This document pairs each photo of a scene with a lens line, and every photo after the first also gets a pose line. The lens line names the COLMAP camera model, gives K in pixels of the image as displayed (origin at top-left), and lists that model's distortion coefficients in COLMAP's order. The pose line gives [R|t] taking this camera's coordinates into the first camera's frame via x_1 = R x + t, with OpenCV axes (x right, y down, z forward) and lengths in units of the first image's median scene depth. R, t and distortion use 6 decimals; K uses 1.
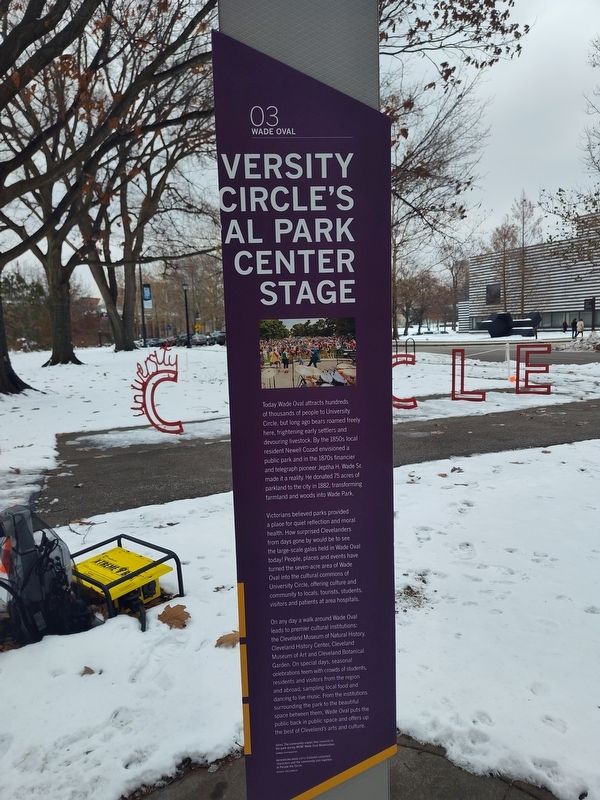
lens RADIAL K [[539.4, 0, 305.7], [0, 539.4, 400.4], [0, 0, 1]] dist [0.038652, -0.029766]
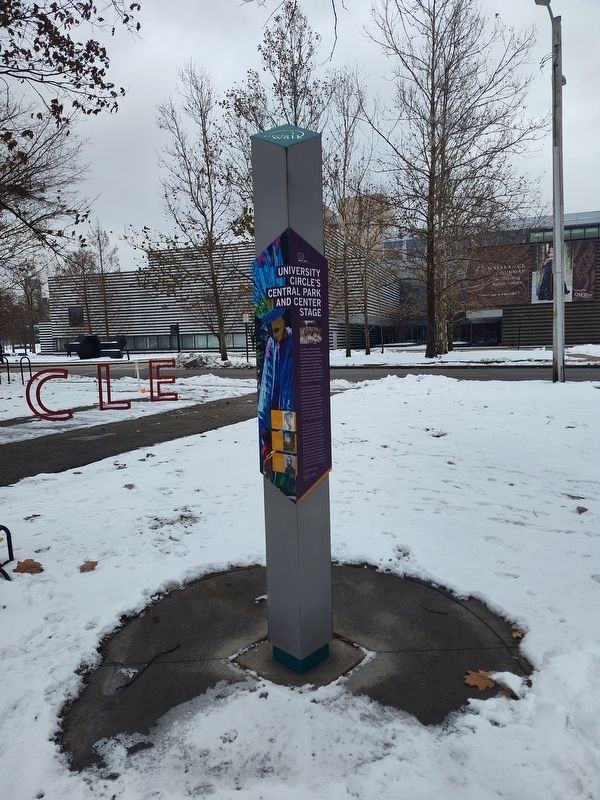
lens RADIAL K [[539.4, 0, 297.5], [0, 539.4, 393.1], [0, 0, 1]] dist [0.038652, -0.029766]
pose [[0.746882, -0.047074, 0.663289, -0.149666], [0.083692, 0.996214, -0.023539, 0.022951], [-0.659669, 0.073093, 0.747993, -0.085739]]
